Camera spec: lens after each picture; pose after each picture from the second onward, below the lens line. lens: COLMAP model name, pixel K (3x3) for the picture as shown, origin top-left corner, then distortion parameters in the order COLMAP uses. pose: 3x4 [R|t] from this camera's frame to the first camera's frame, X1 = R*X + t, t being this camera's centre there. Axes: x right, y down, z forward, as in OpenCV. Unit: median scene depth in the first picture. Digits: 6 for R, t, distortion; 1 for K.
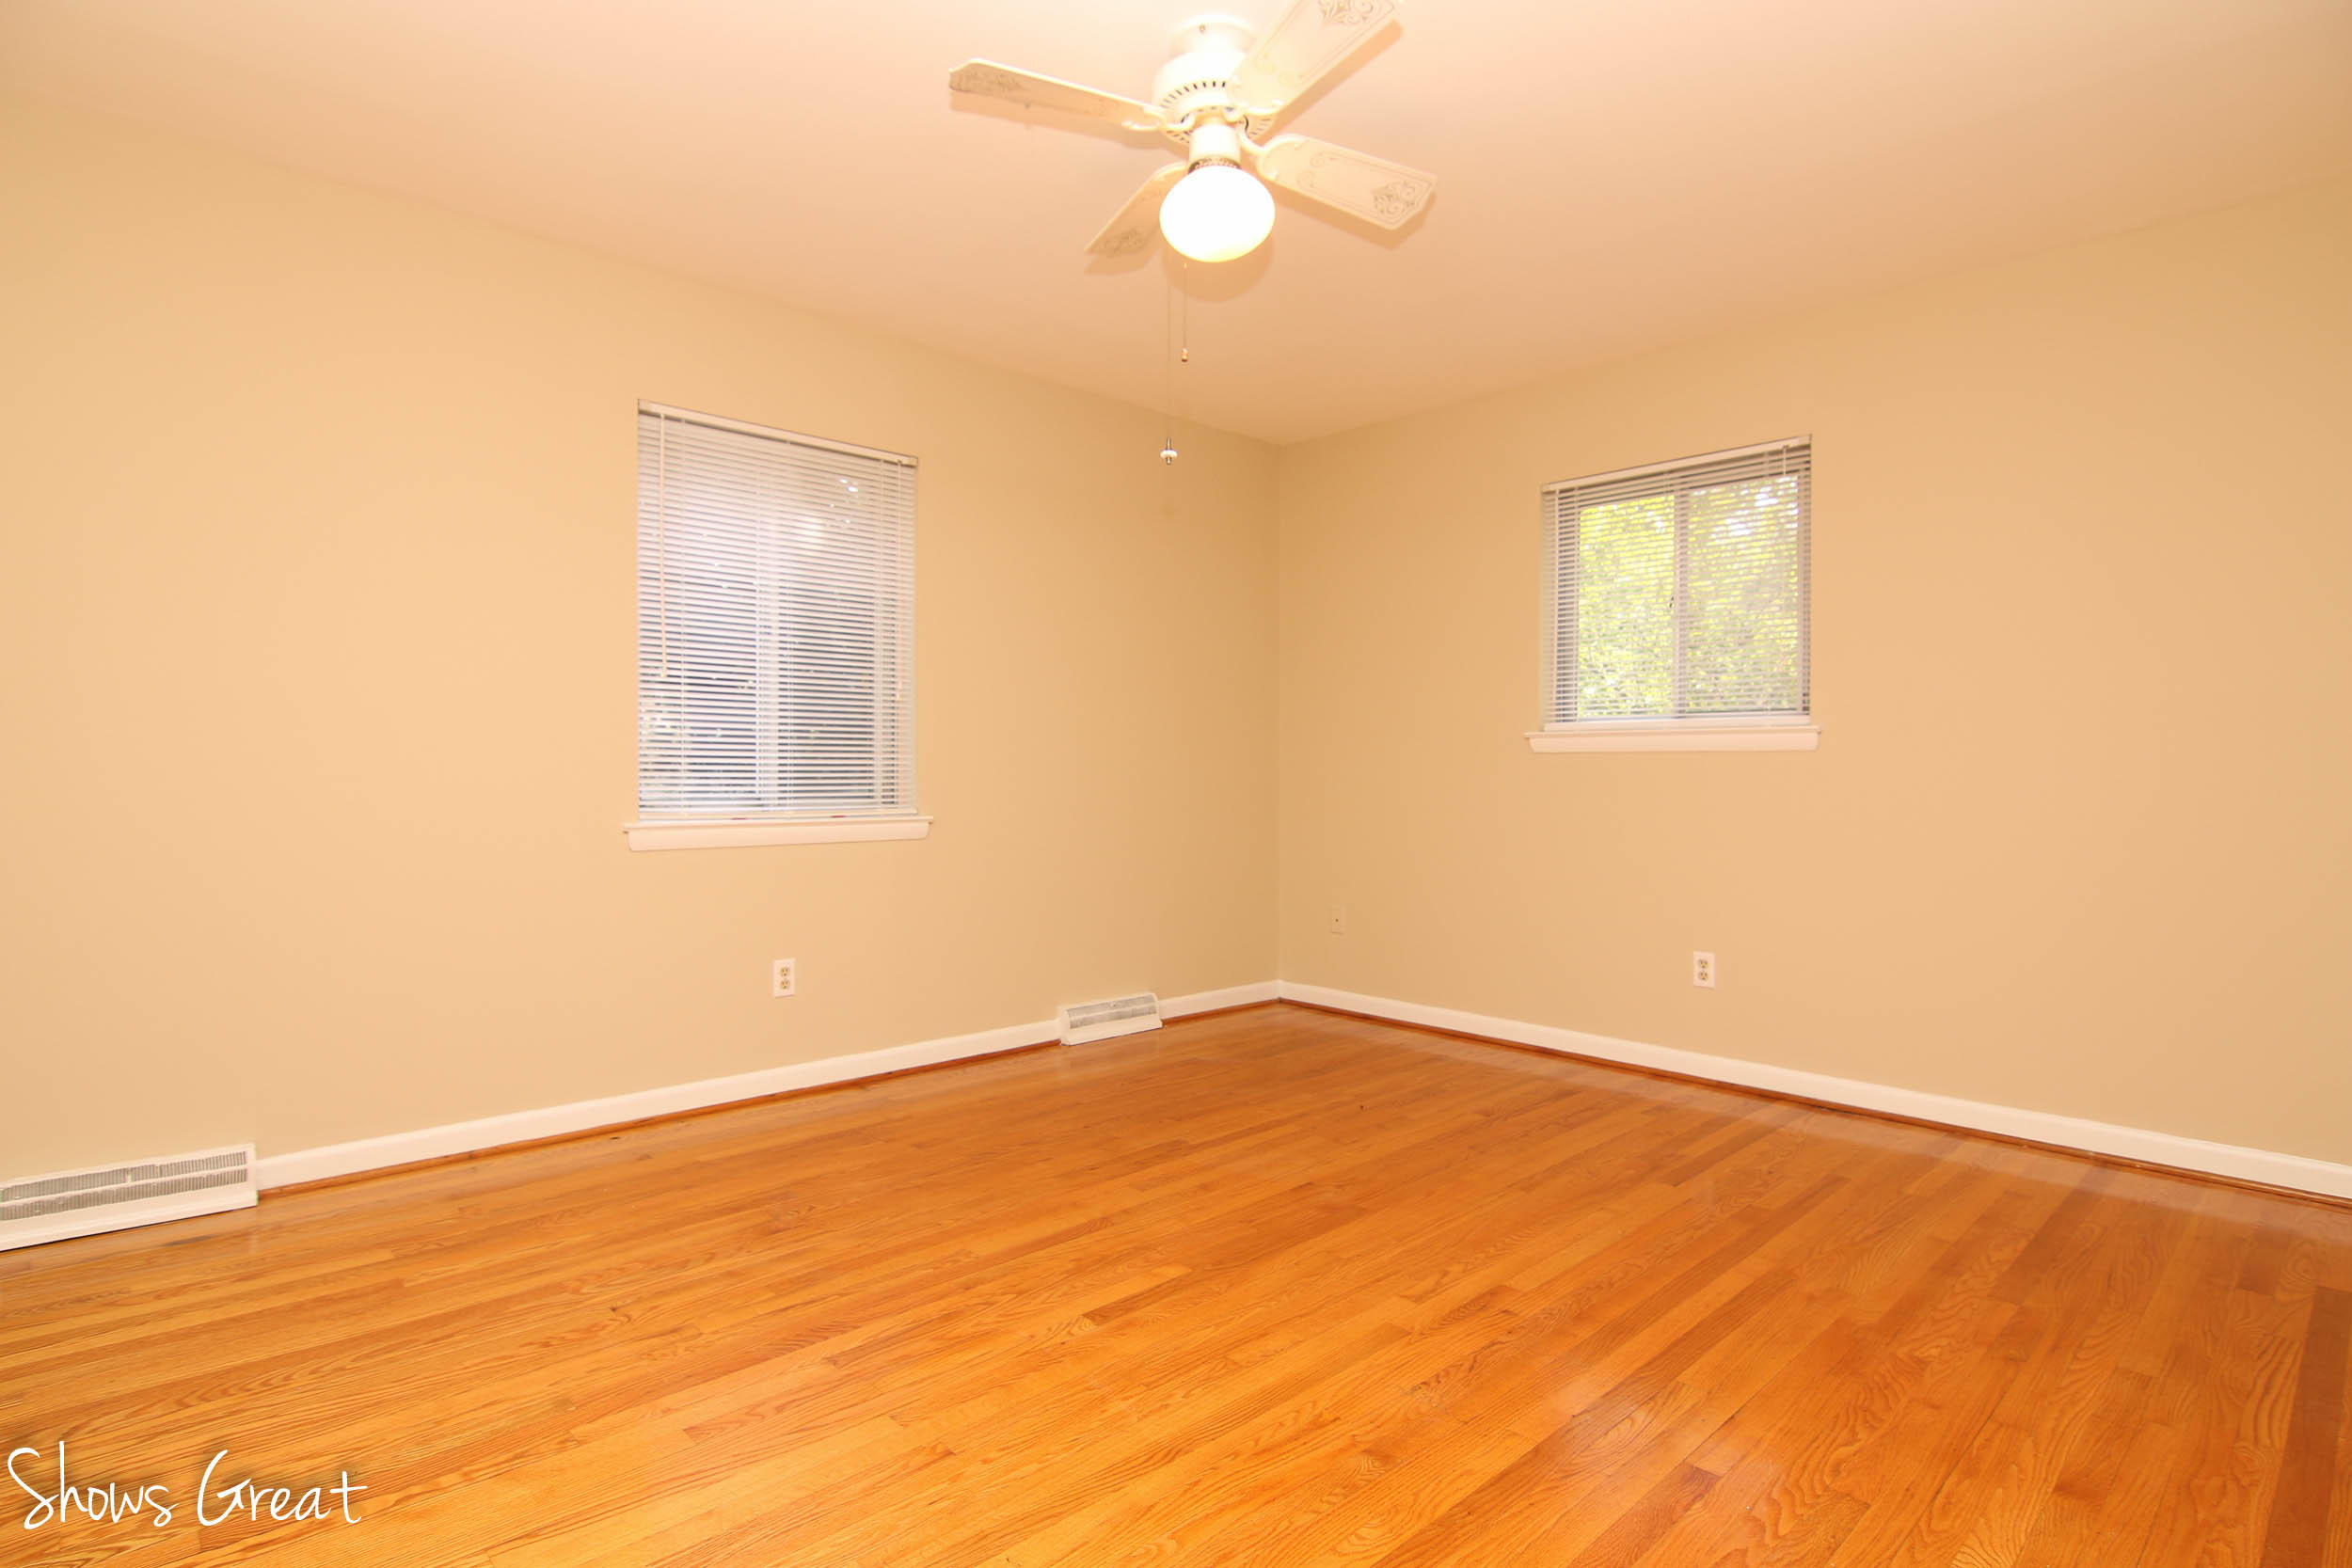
lens RADIAL K [[1189.5, 0, 1182.2], [0, 1189.5, 772.5], [0, 0, 1]] dist [-0.007422, -0.009797]
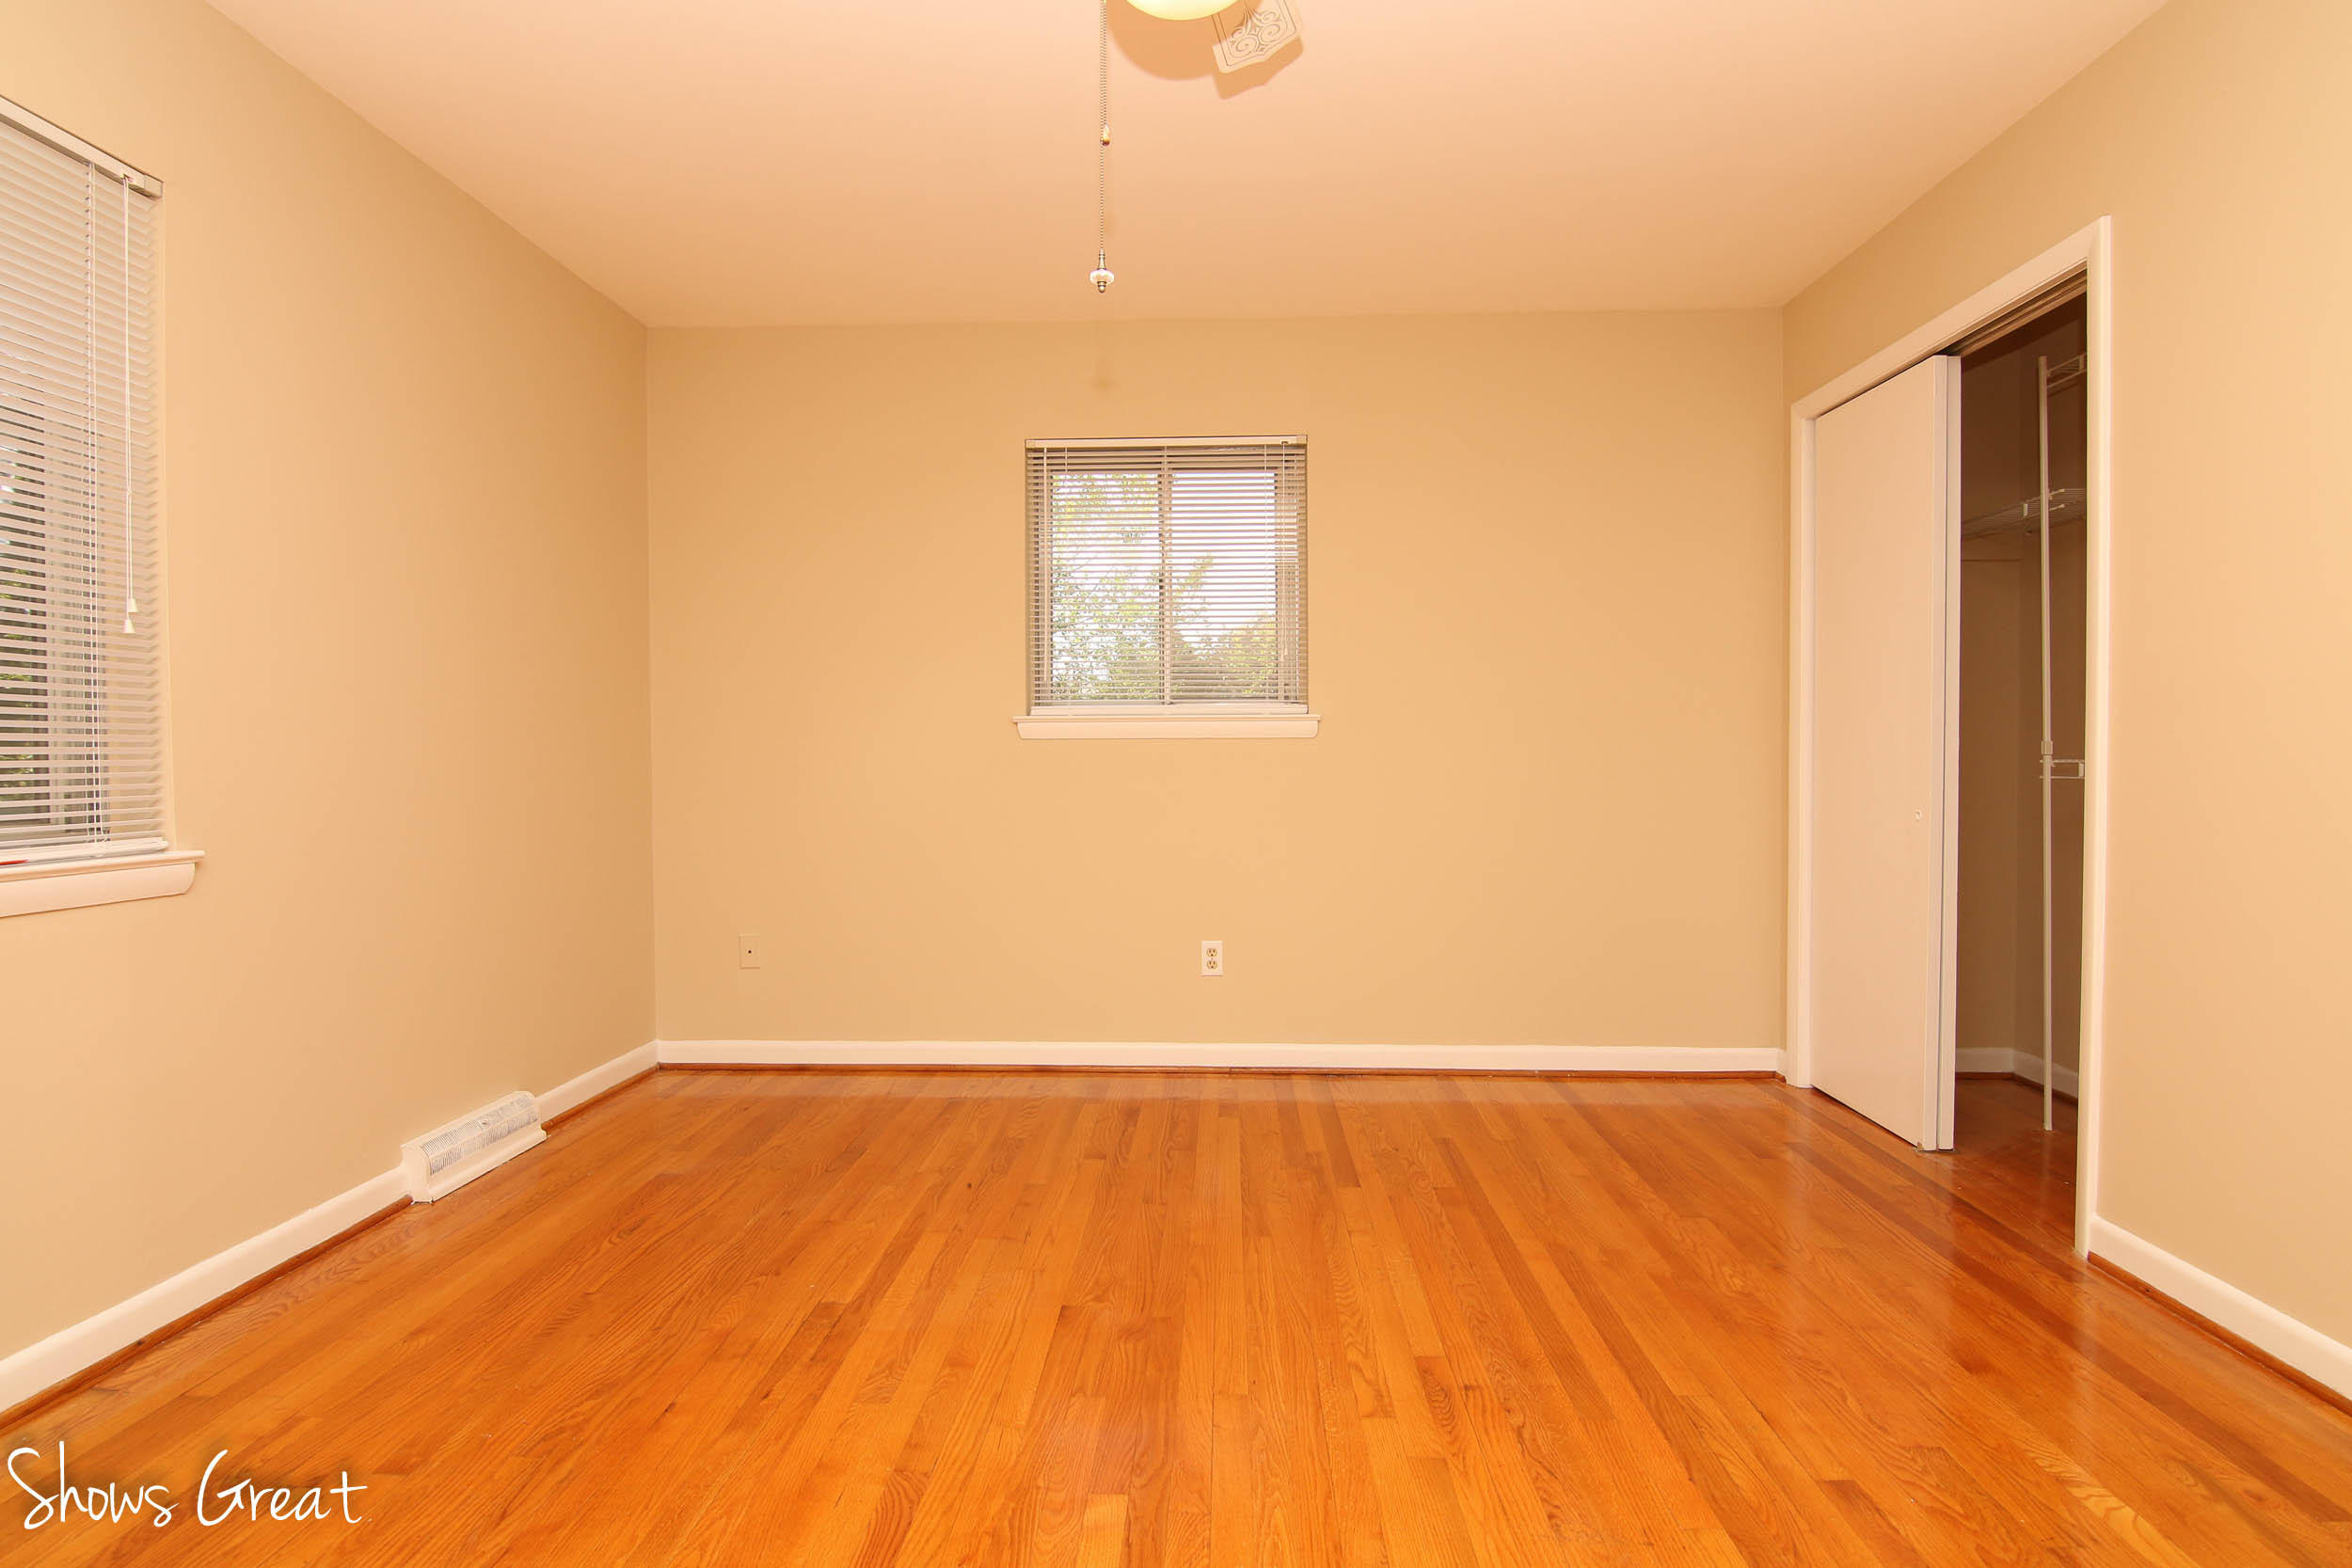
lens RADIAL K [[1189.5, 0, 1172.6], [0, 1189.5, 778.7], [0, 0, 1]] dist [-0.007422, -0.009797]
pose [[0.716823, -0.018206, 0.697017, -0.341564], [0.007923, 0.999807, 0.017967, -0.002815], [-0.697210, -0.007357, 0.716829, 0.388628]]
